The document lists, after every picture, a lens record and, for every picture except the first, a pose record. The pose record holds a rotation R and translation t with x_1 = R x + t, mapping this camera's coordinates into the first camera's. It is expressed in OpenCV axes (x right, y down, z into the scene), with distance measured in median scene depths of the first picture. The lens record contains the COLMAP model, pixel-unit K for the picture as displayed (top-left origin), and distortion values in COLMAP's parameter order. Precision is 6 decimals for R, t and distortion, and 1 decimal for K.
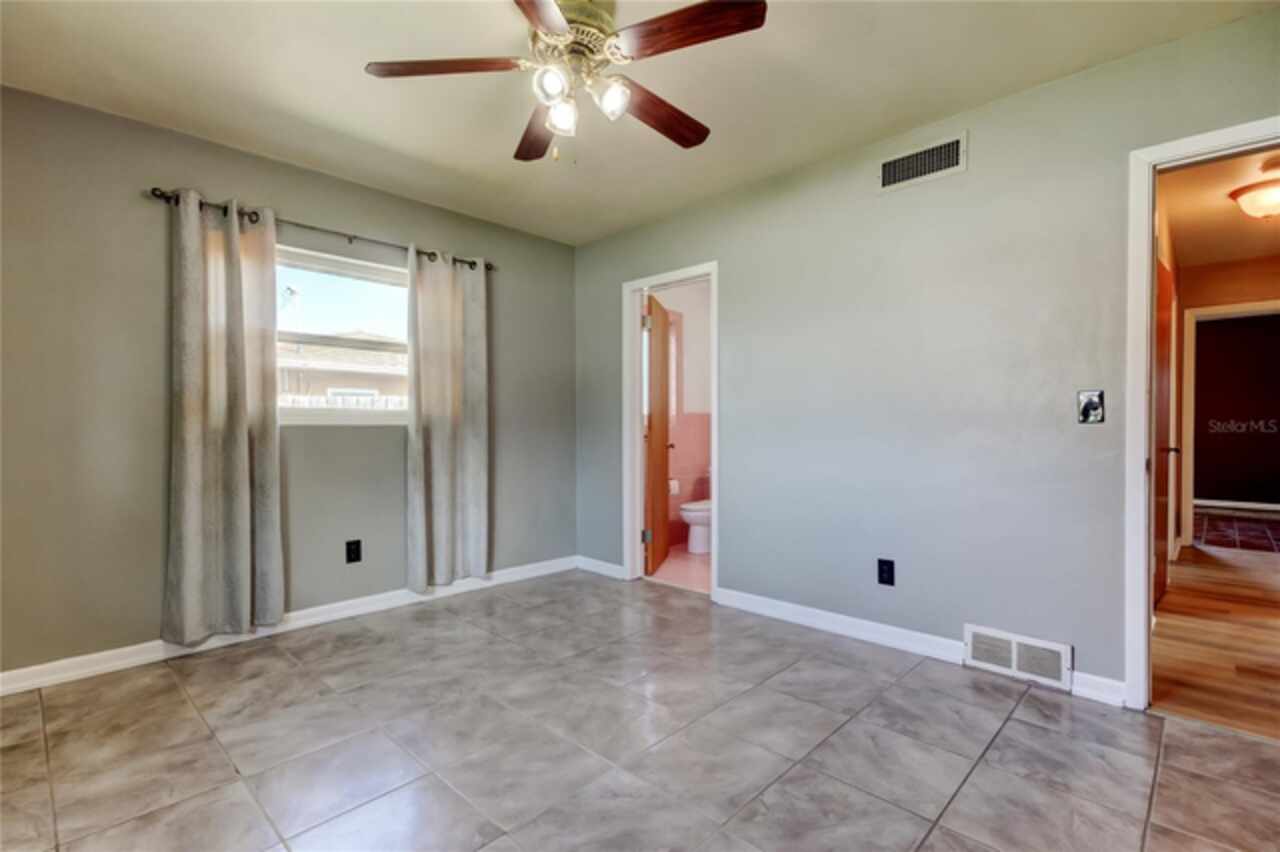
lens RADIAL K [[599.3, 0, 648.2], [0, 599.3, 430.9], [0, 0, 1]] dist [0.021964, -0.005513]
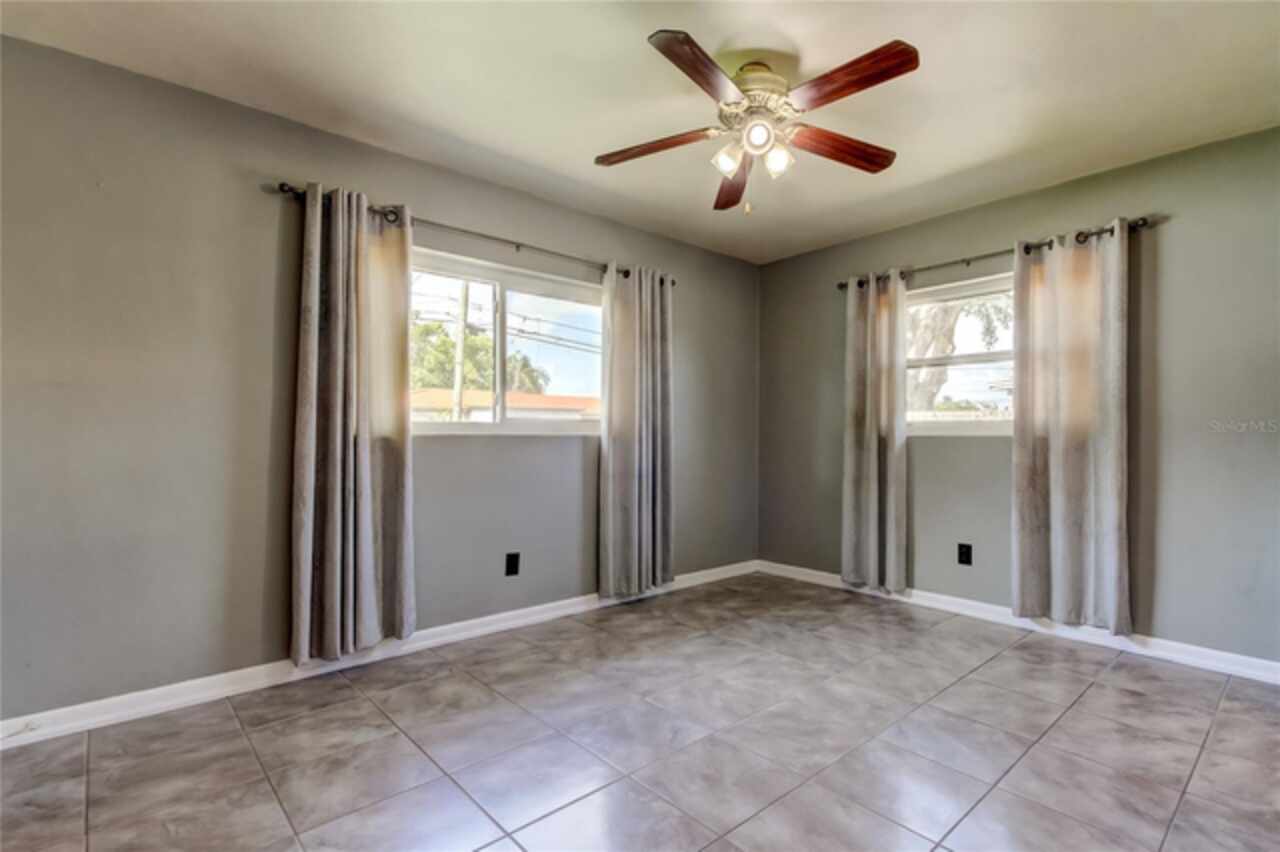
lens RADIAL K [[599.3, 0, 660.3], [0, 599.3, 431.0], [0, 0, 1]] dist [0.021964, -0.005513]
pose [[-0.076818, -0.003031, -0.997041, 0.773466], [-0.007289, 0.999970, -0.002479, -0.014710], [0.997018, 0.007077, -0.076838, 0.679573]]
